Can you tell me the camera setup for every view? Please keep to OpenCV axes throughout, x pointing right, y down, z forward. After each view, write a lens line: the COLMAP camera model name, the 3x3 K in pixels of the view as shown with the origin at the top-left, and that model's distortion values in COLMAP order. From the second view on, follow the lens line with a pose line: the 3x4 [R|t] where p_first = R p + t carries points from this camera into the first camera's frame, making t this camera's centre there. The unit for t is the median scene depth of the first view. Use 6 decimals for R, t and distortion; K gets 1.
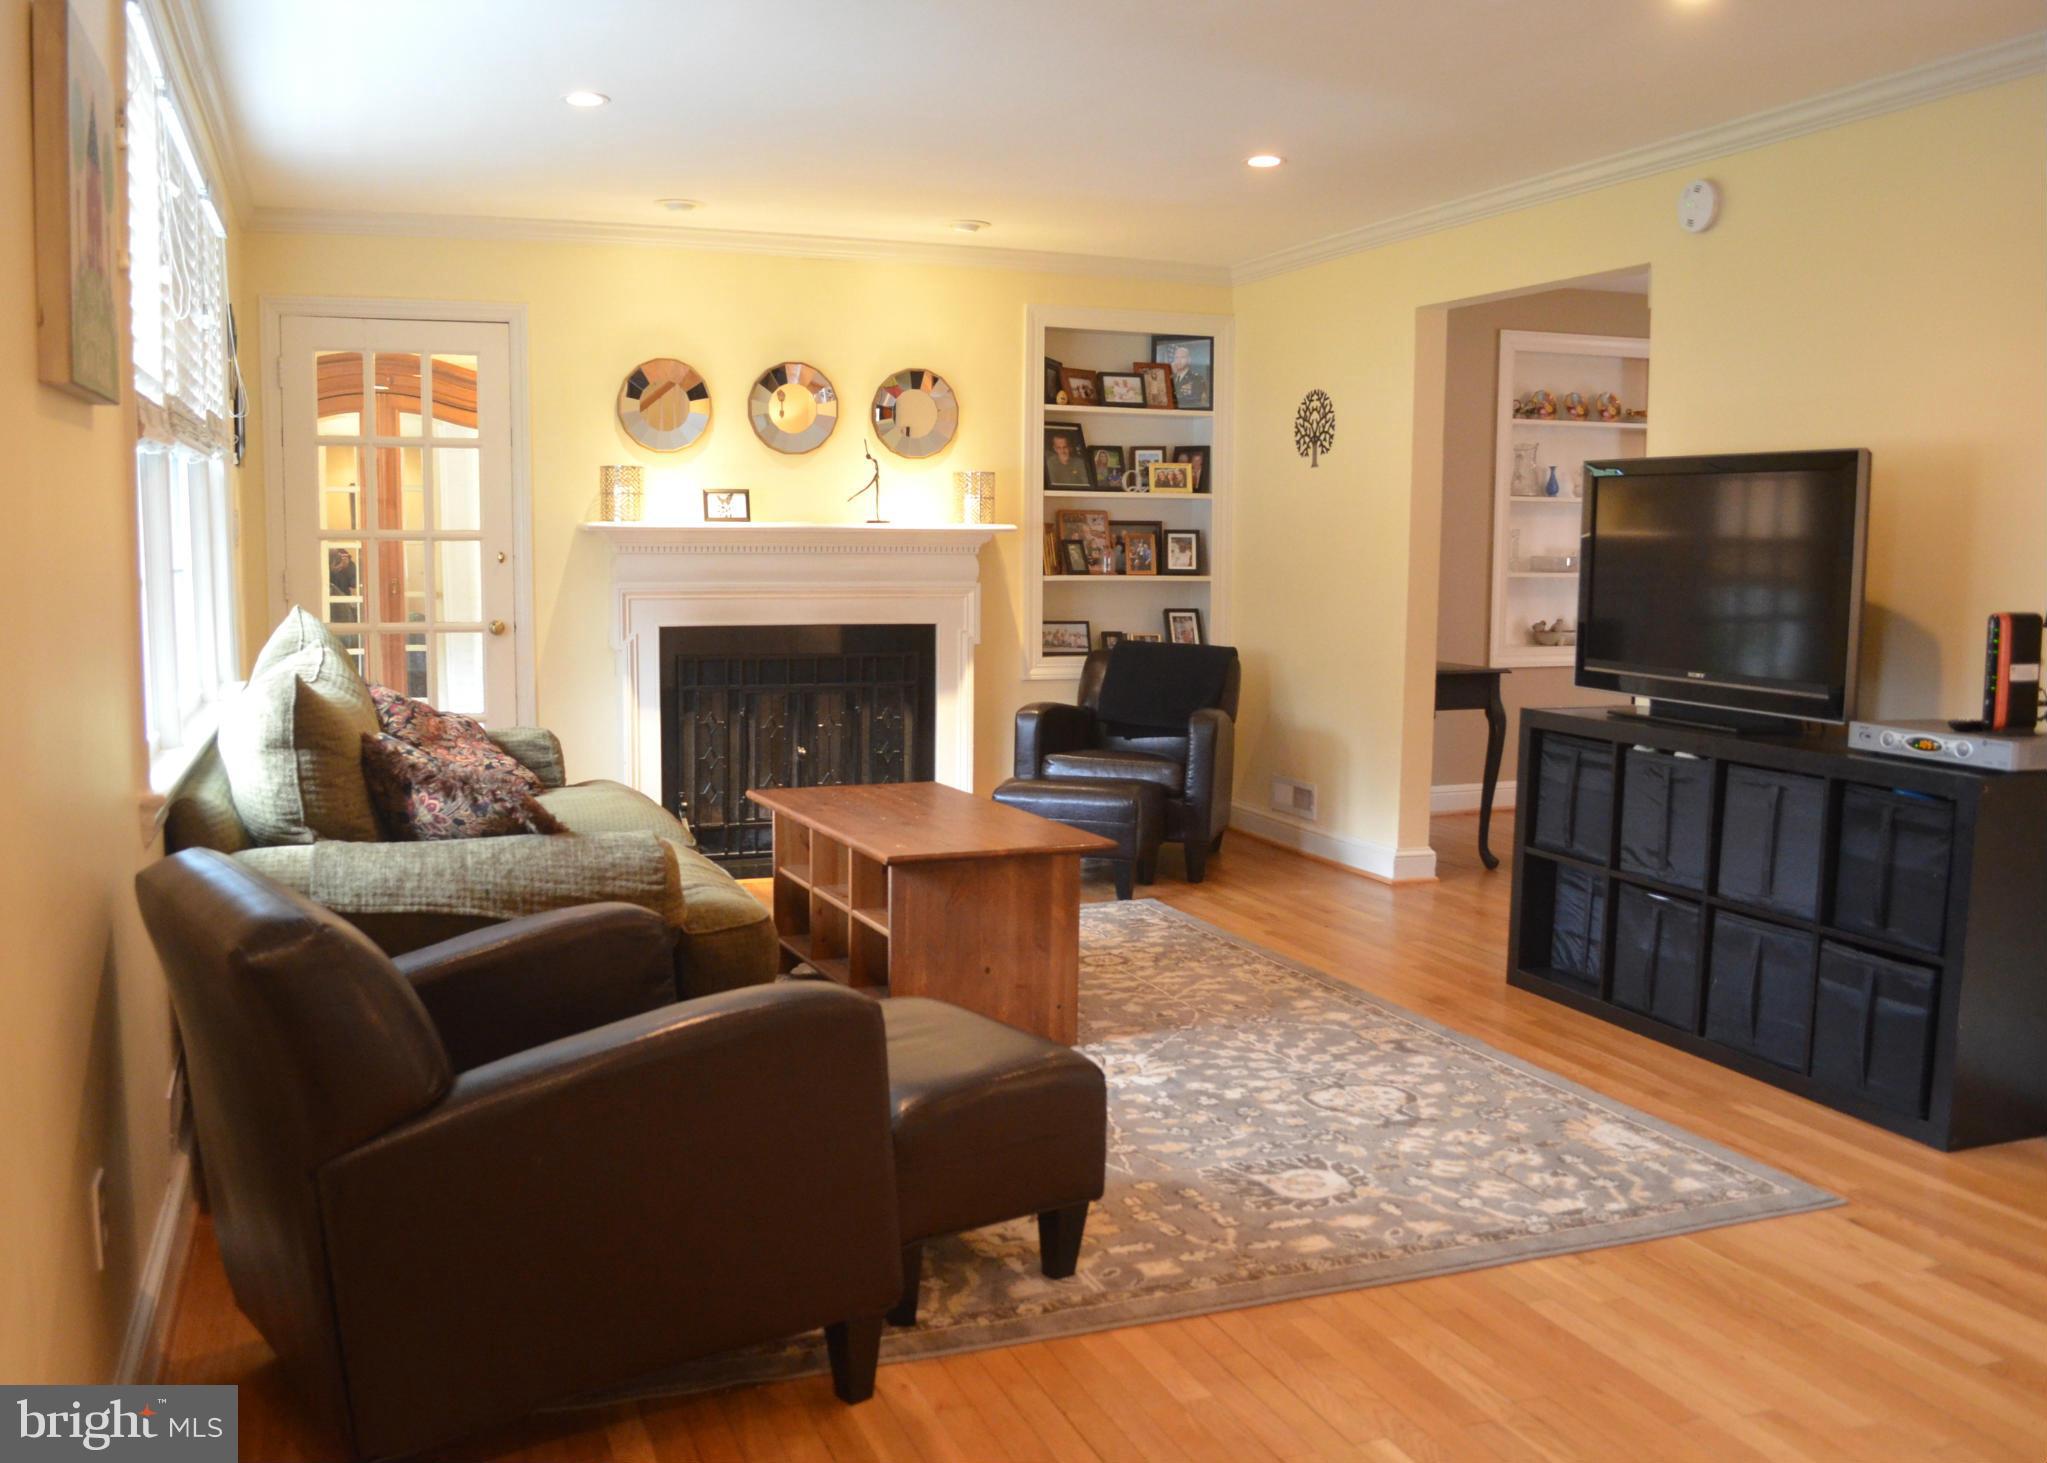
lens RADIAL K [[1809.6, 0, 950.1], [0, 1809.6, 735.7], [0, 0, 1]] dist [-0.079596, 0.010904]
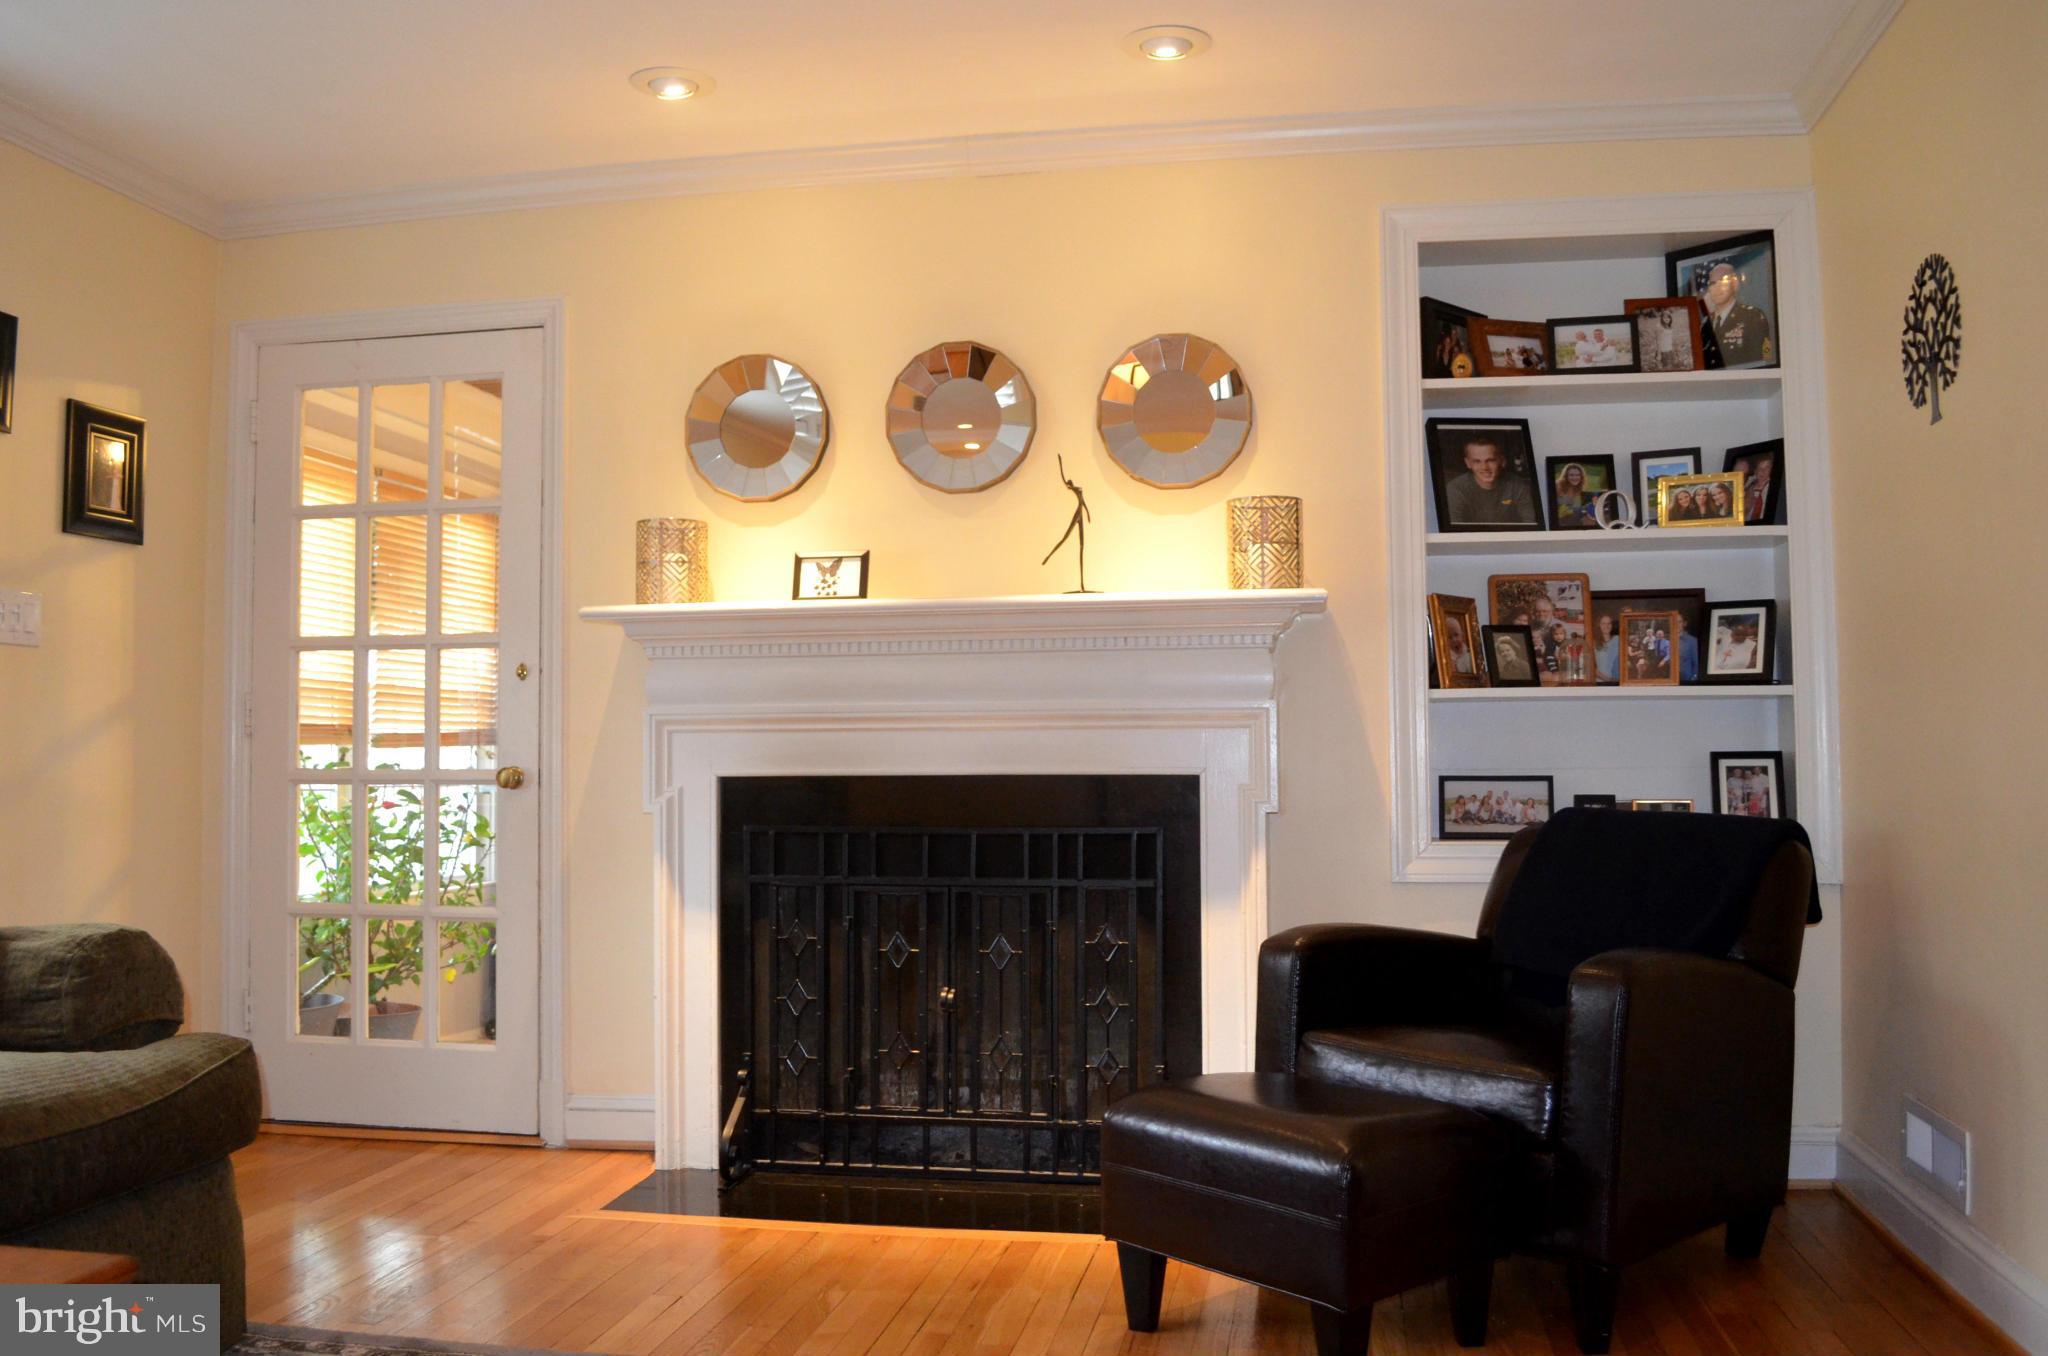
lens RADIAL K [[1696.2, 0, 1024.0], [0, 1696.2, 678.0], [0, 0, 1]] dist [-0.076695, 0.006657]
pose [[0.865013, -0.036790, -0.500398, 0.199746], [-0.043231, 0.988135, -0.147381, -0.012072], [0.499883, 0.149119, 0.853159, 0.509016]]
